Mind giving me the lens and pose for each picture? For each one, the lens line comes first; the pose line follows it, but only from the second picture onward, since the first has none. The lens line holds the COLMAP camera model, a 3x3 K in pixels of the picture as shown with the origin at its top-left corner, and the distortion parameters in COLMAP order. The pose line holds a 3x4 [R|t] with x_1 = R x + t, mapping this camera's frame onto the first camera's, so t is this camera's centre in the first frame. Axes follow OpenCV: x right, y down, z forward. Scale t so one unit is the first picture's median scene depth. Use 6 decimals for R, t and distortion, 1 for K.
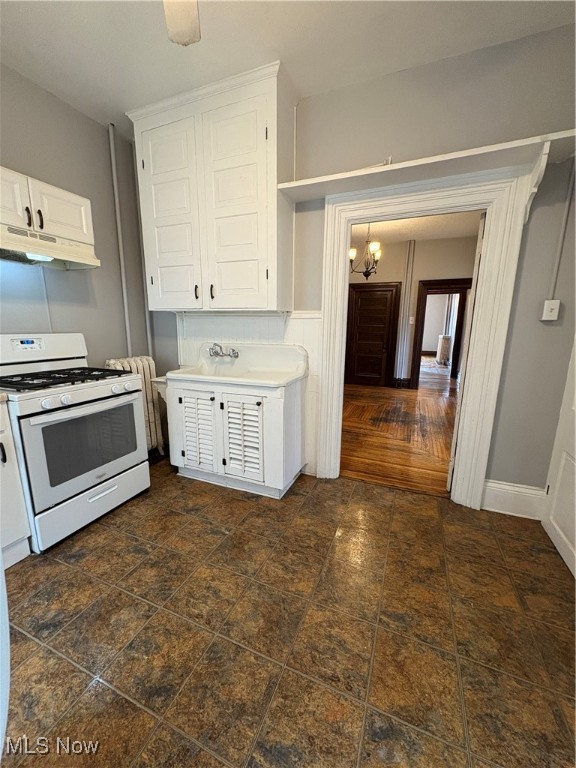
lens RADIAL K [[305.1, 0, 288.0], [0, 305.1, 384.0], [0, 0, 1]] dist [0.001193, -0.000125]
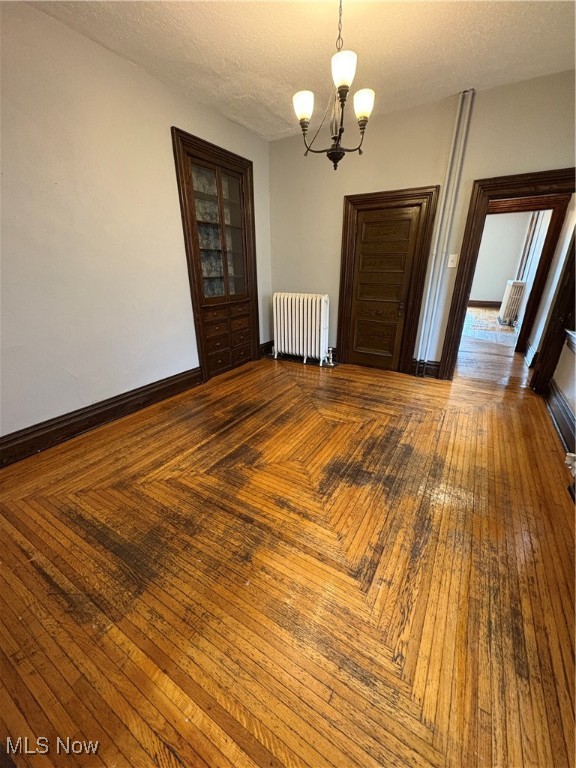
lens RADIAL K [[305.1, 0, 288.0], [0, 305.1, 384.0], [0, 0, 1]] dist [0.001193, -0.000125]
pose [[0.988758, 0.040998, -0.143793, 0.531654], [-0.014307, 0.983203, 0.181953, -0.225526], [0.148837, -0.177850, 0.972737, 0.997389]]
